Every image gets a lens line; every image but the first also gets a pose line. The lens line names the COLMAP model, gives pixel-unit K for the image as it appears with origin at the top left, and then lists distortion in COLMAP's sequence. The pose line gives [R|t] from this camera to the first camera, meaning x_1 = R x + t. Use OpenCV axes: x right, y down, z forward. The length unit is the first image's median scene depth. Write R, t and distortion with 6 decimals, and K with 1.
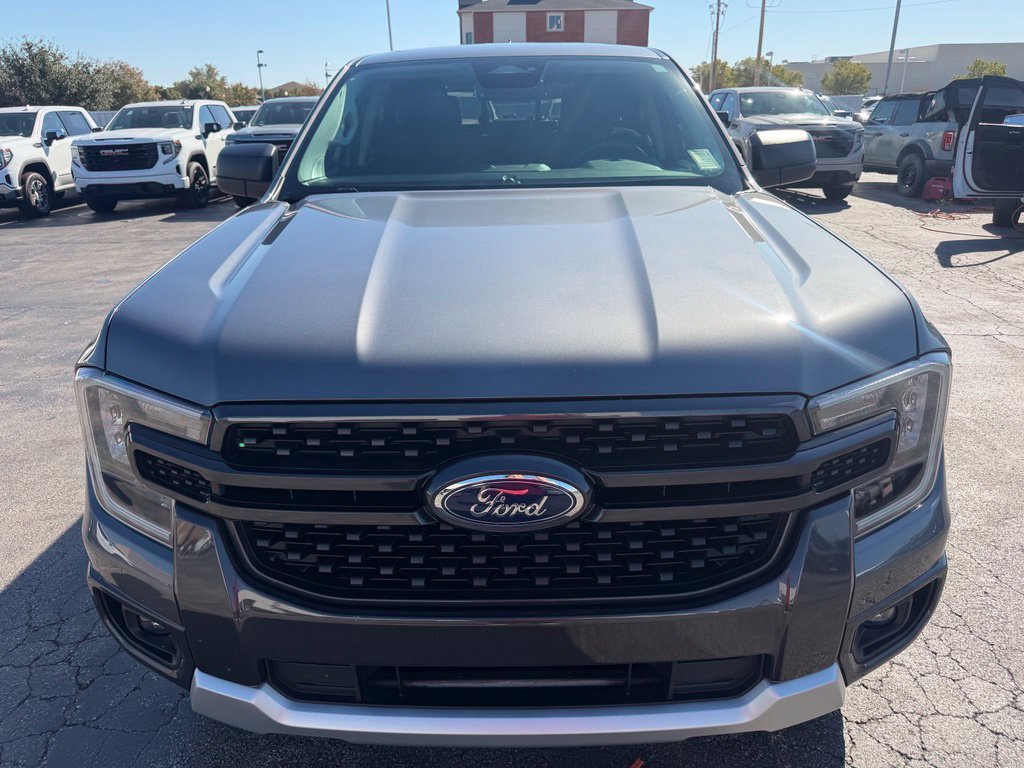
lens RADIAL K [[740.9, 0, 512.0], [0, 740.9, 384.0], [0, 0, 1]] dist [-0.009712, 0.000148]
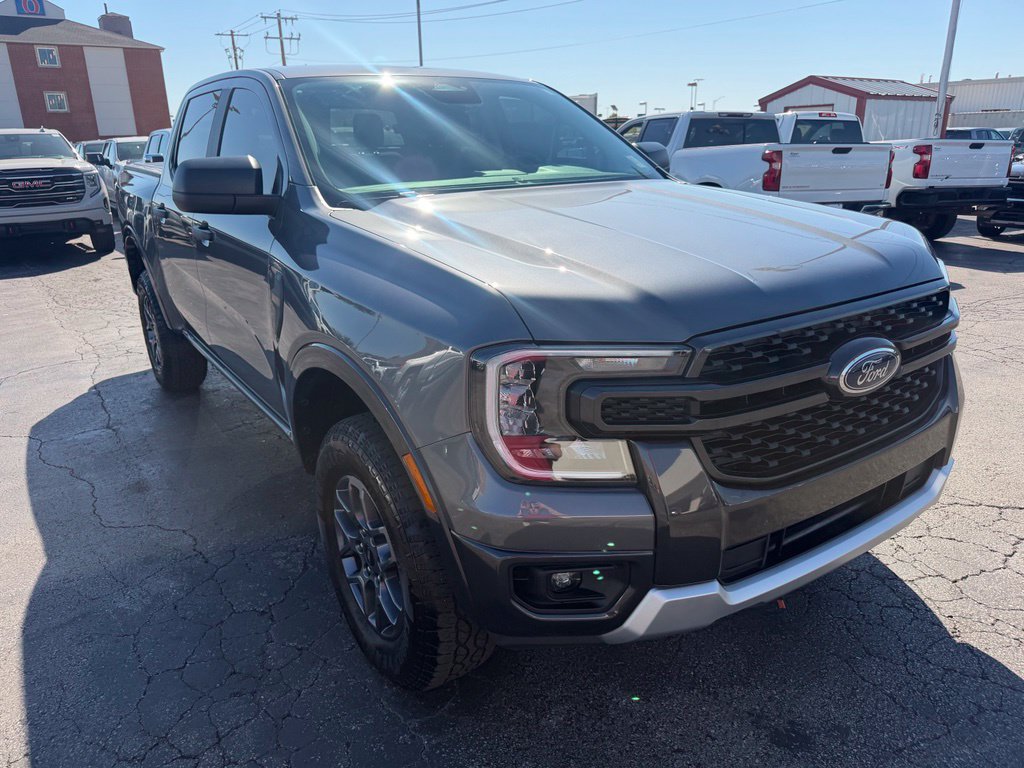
lens RADIAL K [[753.7, 0, 512.6], [0, 753.7, 340.7], [0, 0, 1]] dist [0.040378, -0.000160]
pose [[0.823458, -0.157269, 0.545146, -0.580202], [0.217250, 0.974989, -0.046888, 0.009623], [-0.524137, 0.157043, 0.837029, 0.037836]]
